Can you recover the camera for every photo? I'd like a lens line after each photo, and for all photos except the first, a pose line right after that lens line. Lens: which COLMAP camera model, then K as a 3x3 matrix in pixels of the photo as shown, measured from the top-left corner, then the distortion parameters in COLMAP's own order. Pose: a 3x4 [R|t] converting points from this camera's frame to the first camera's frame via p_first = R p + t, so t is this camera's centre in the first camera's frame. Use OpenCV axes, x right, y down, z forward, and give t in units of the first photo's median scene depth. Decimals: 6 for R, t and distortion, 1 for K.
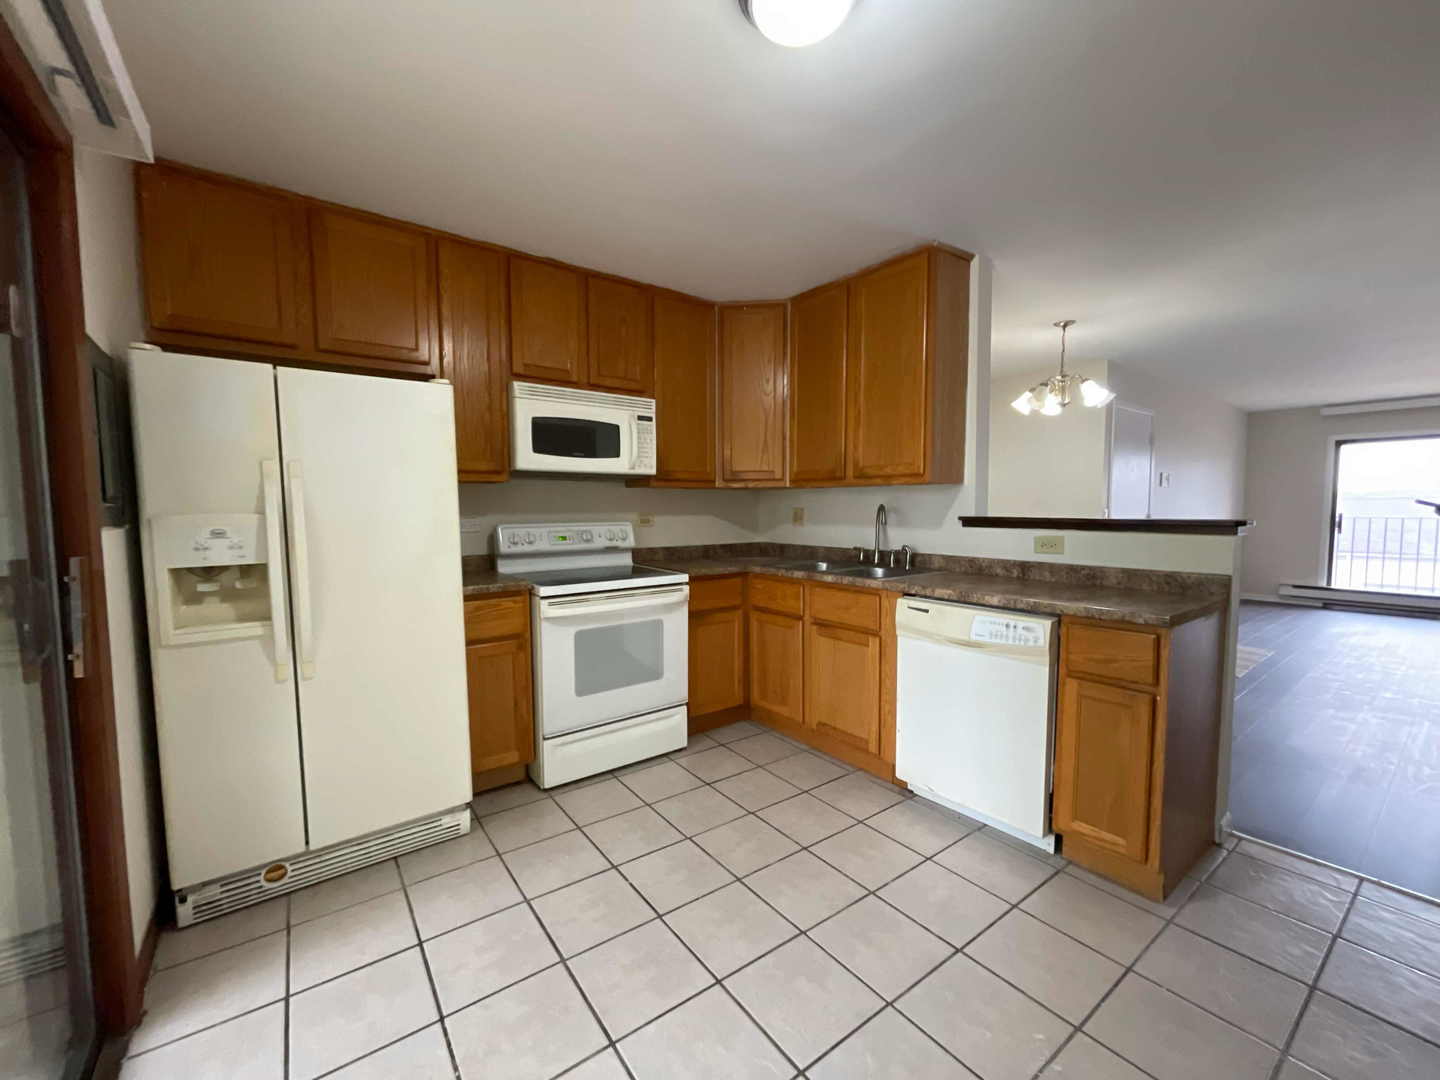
lens RADIAL K [[581.1, 0, 714.4], [0, 581.1, 544.7], [0, 0, 1]] dist [-0.001393, -0.000201]
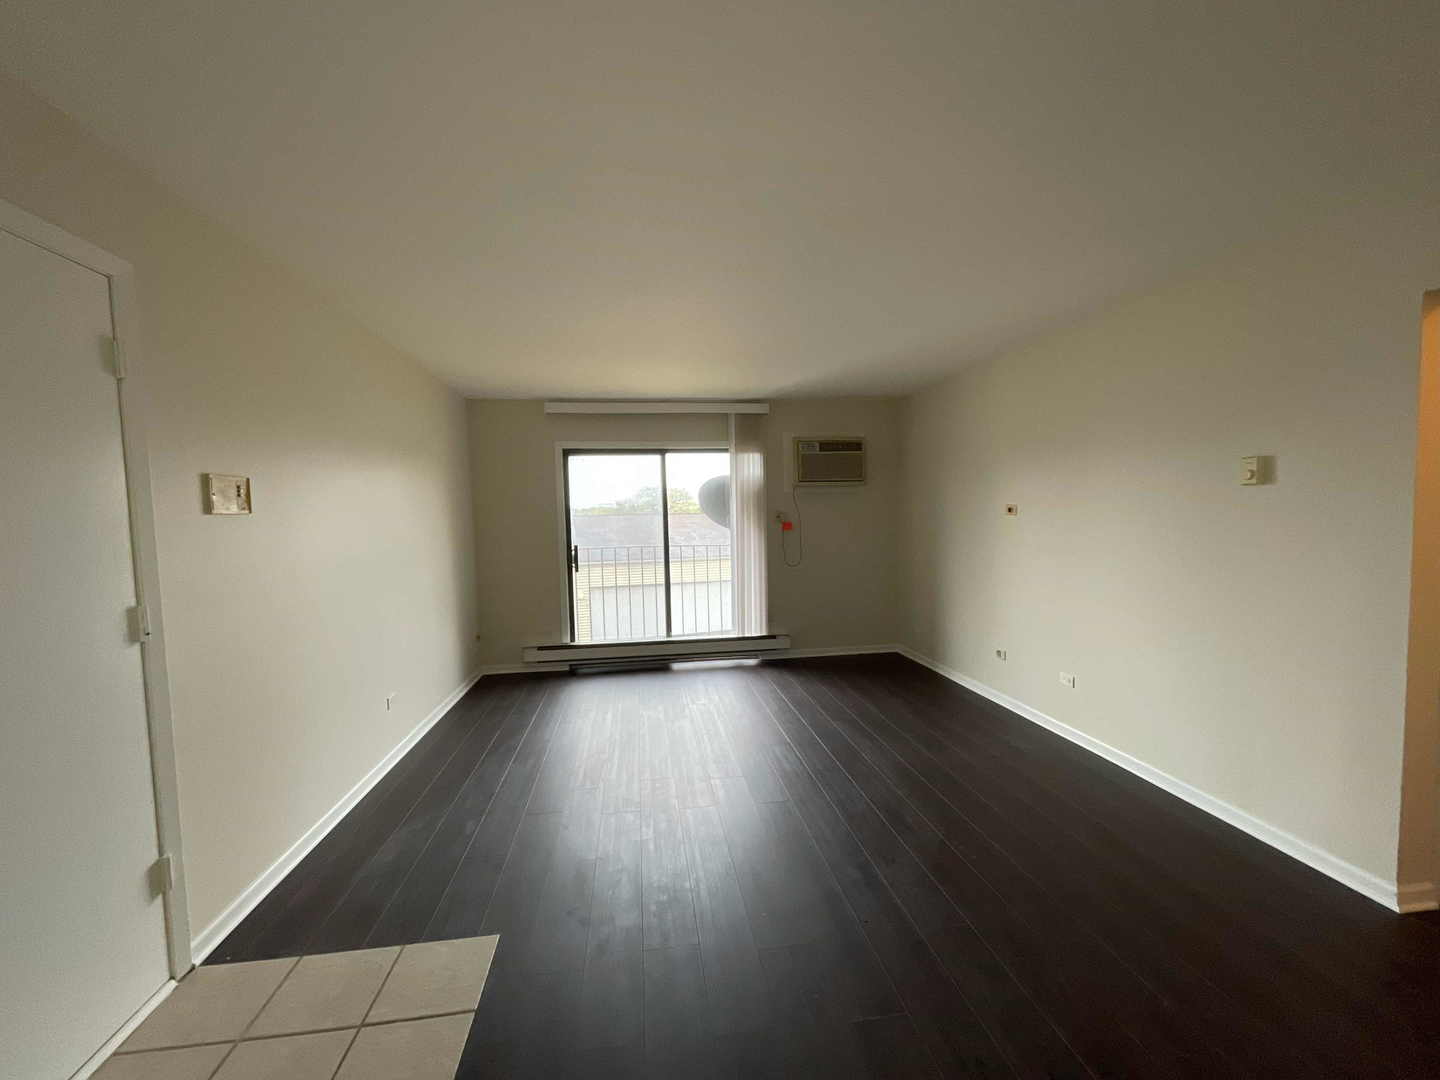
lens RADIAL K [[581.1, 0, 714.4], [0, 581.1, 544.7], [0, 0, 1]] dist [-0.001393, -0.000201]
pose [[0.484862, -0.053857, 0.872931, 0.498979], [0.079299, 0.996698, 0.017447, -0.053309], [-0.870988, 0.060763, 0.487532, 0.466269]]
